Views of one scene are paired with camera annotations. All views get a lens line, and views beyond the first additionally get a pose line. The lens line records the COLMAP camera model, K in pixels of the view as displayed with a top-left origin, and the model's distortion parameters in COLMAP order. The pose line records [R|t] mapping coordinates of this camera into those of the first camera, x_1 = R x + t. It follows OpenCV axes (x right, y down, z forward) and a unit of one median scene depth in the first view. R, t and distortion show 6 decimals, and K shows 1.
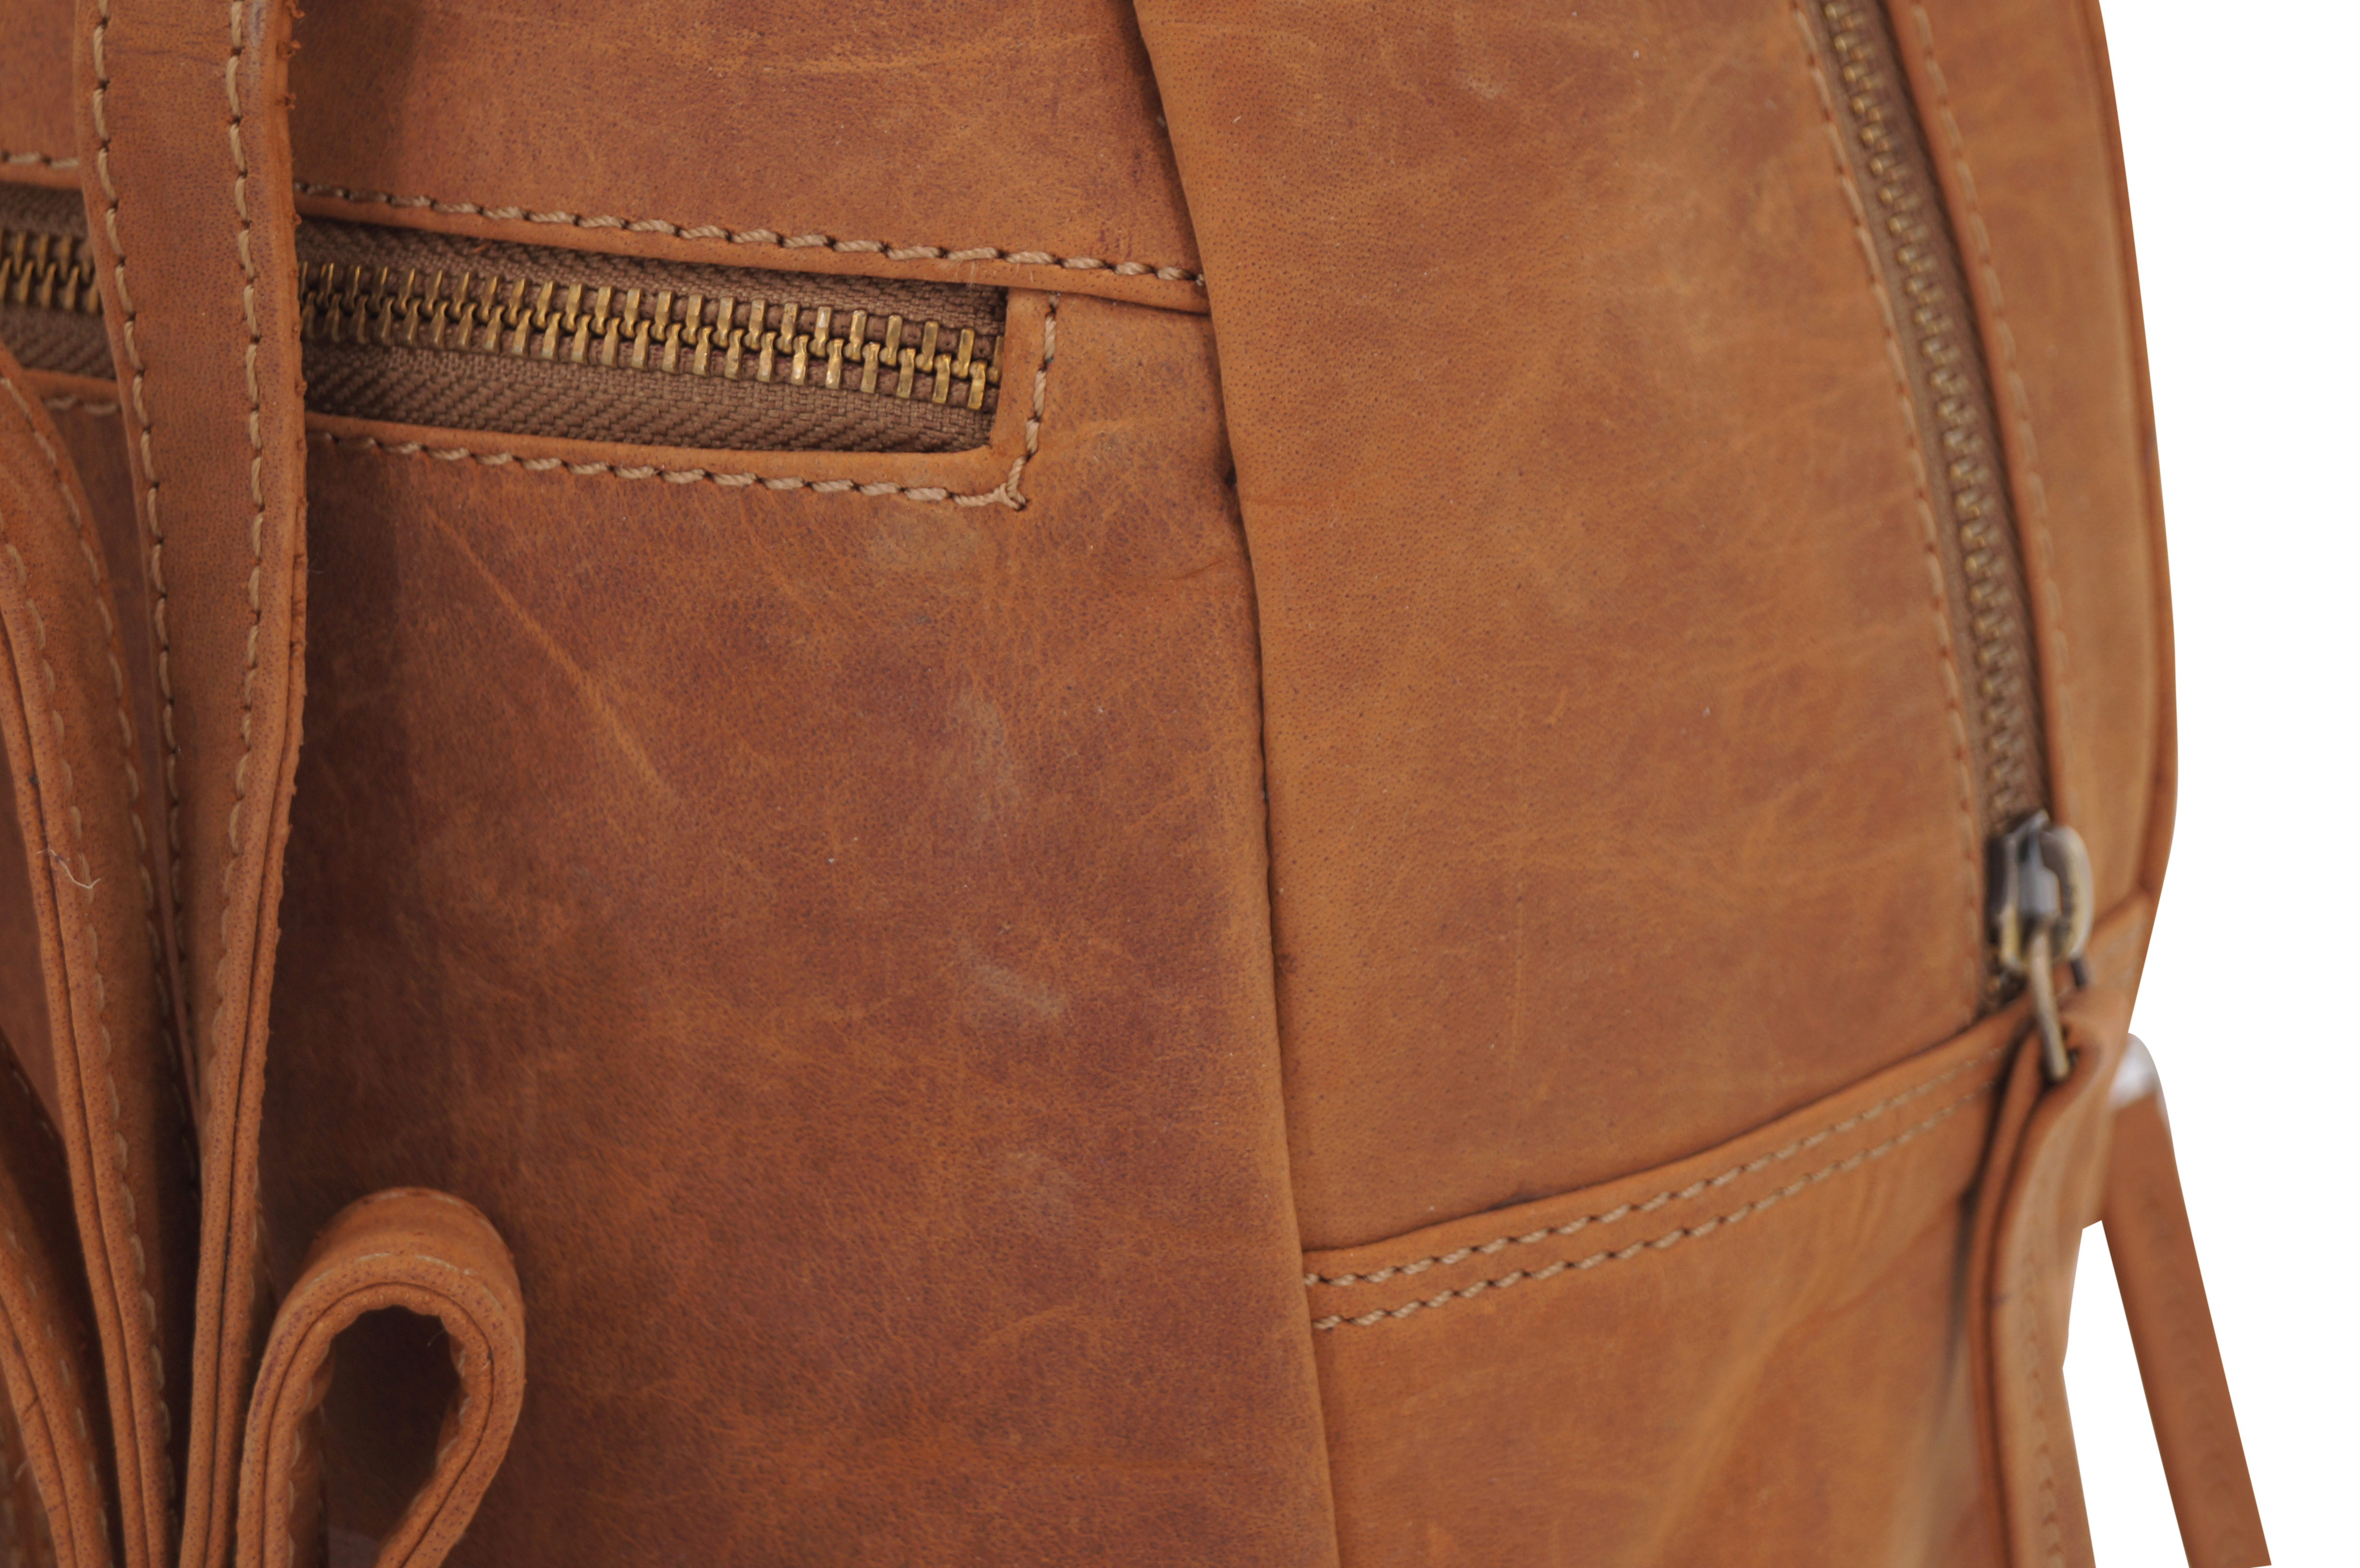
lens RADIAL K [[5335.2, 0, 1180.0], [0, 5335.2, 784.0], [0, 0, 1]] dist [0.031830, -0.107091]
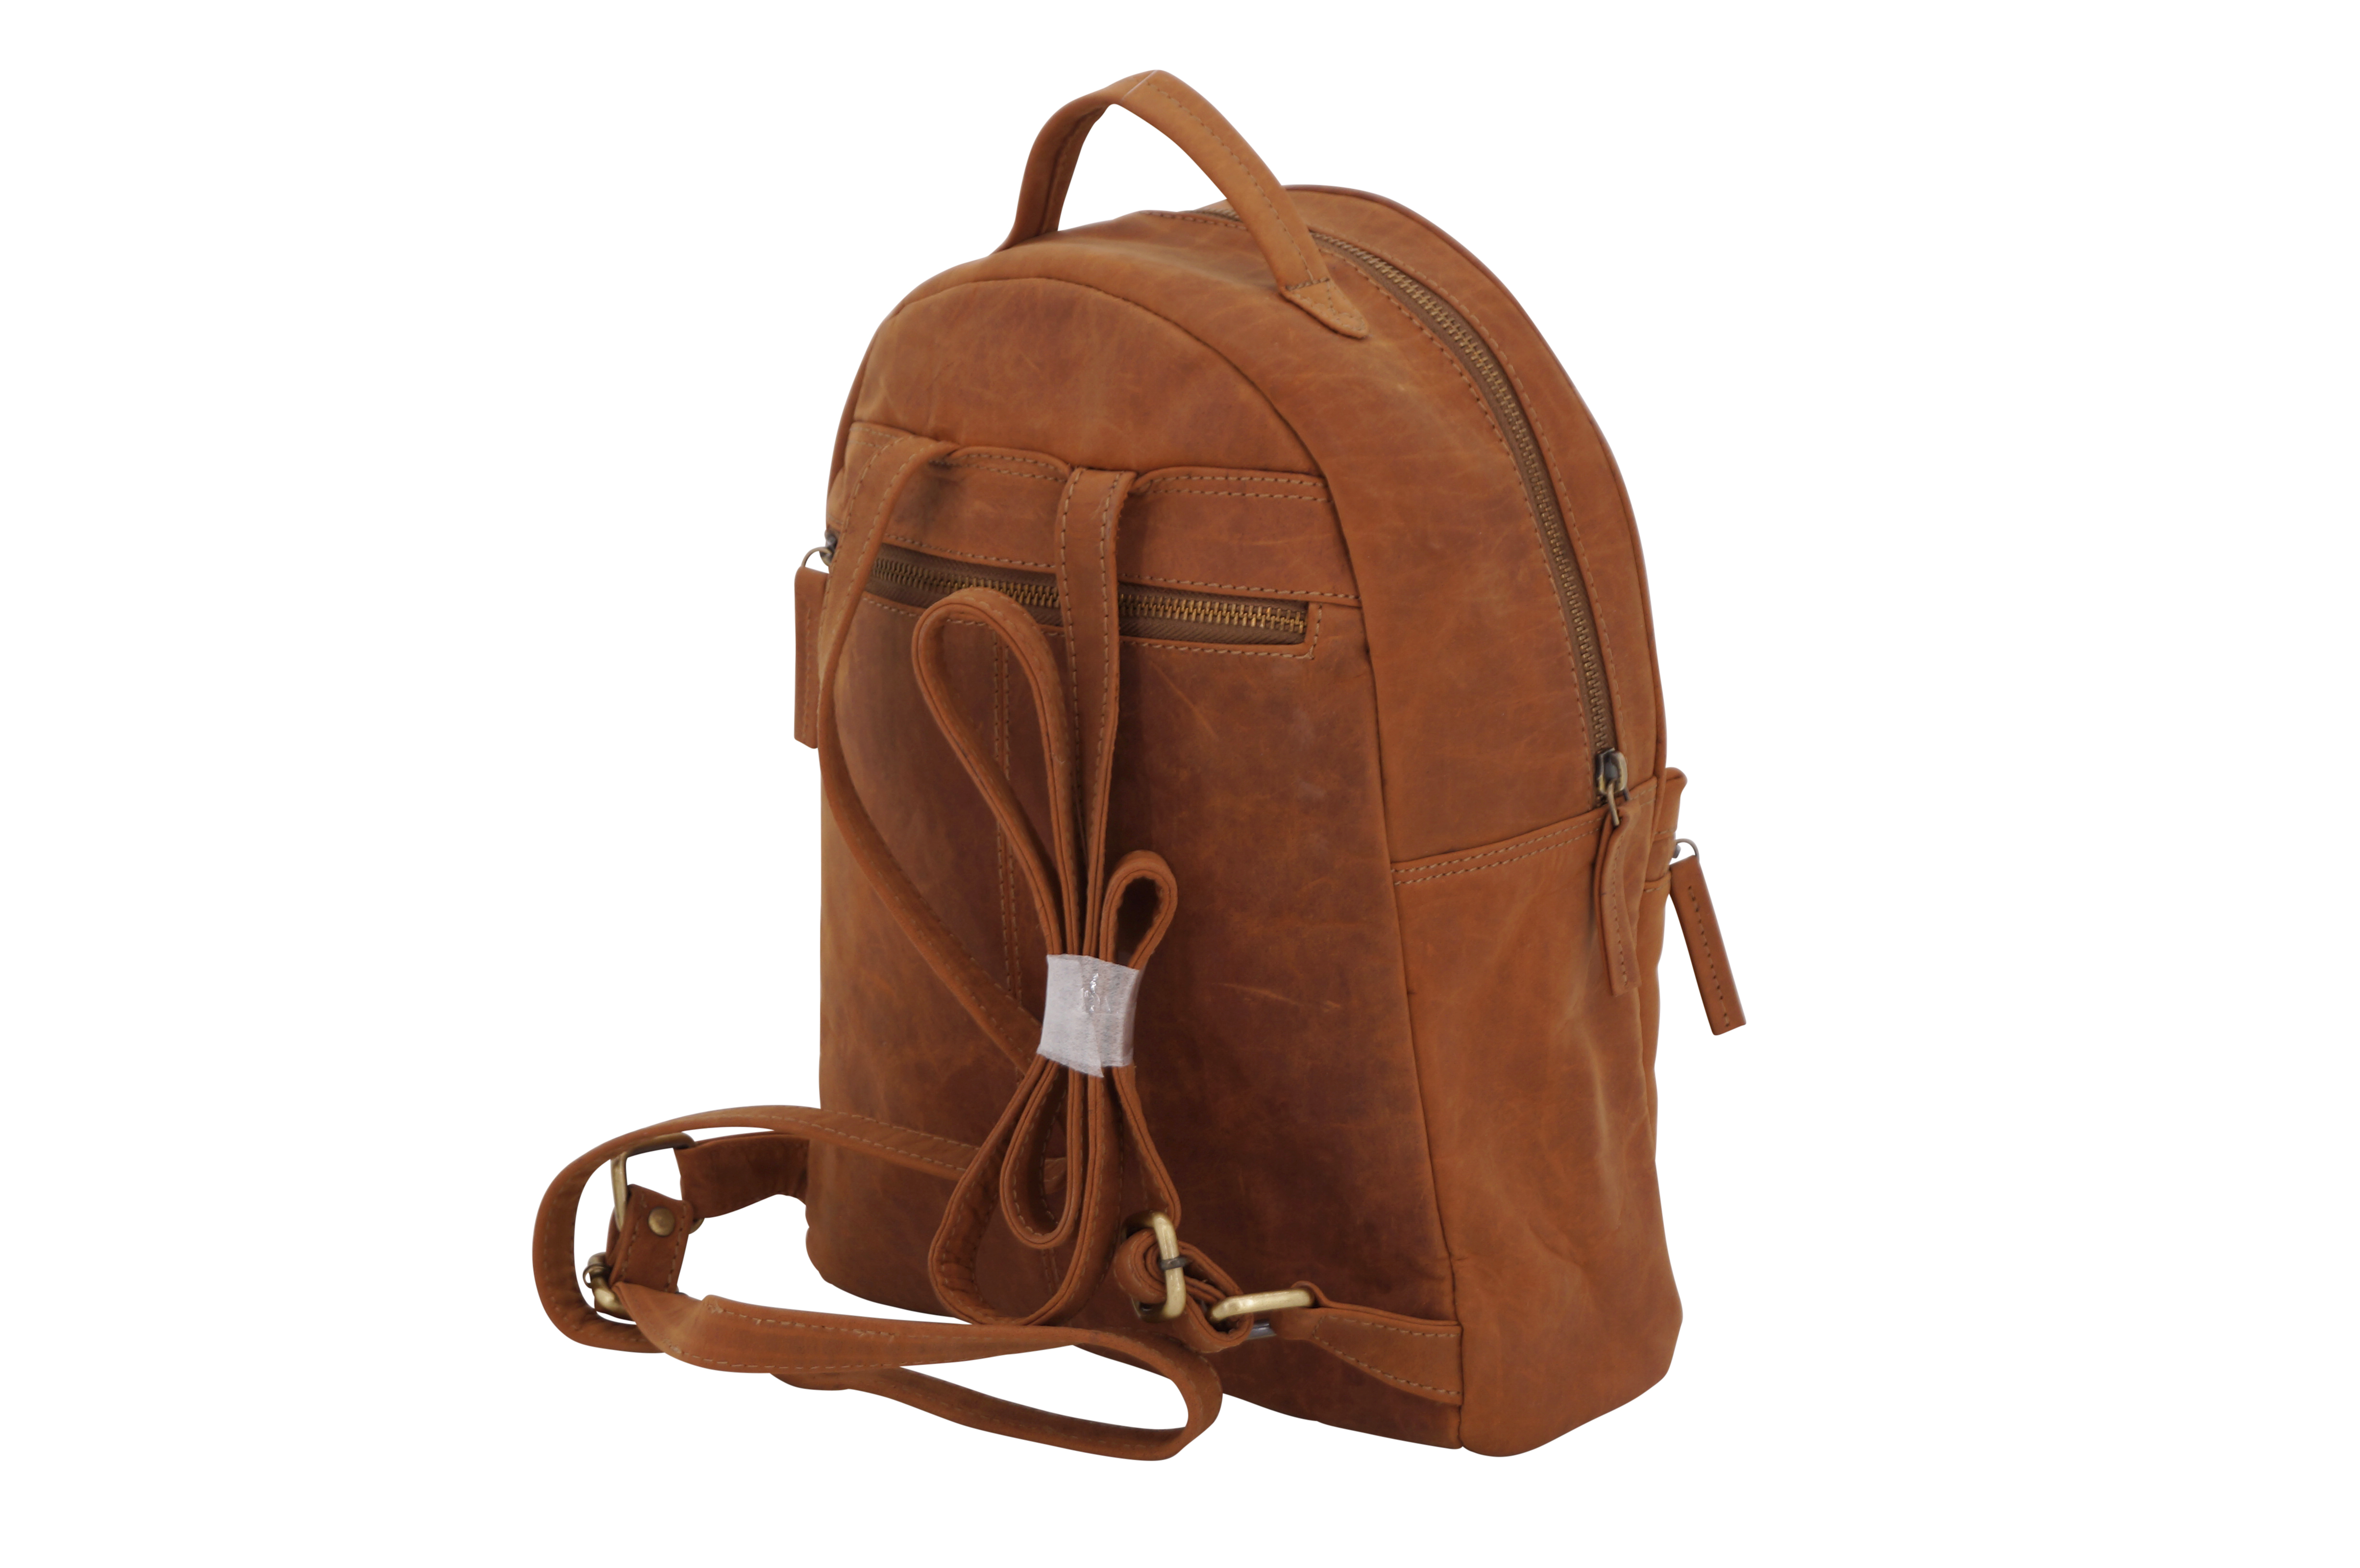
lens RADIAL K [[5335.2, 0, 1180.0], [0, 5335.2, 784.0], [0, 0, 1]] dist [0.031830, -0.107091]
pose [[0.999077, -0.006928, -0.042386, 0.034554], [0.005556, 0.999459, -0.032405, 0.151732], [0.042587, 0.032140, 0.998576, -2.658071]]
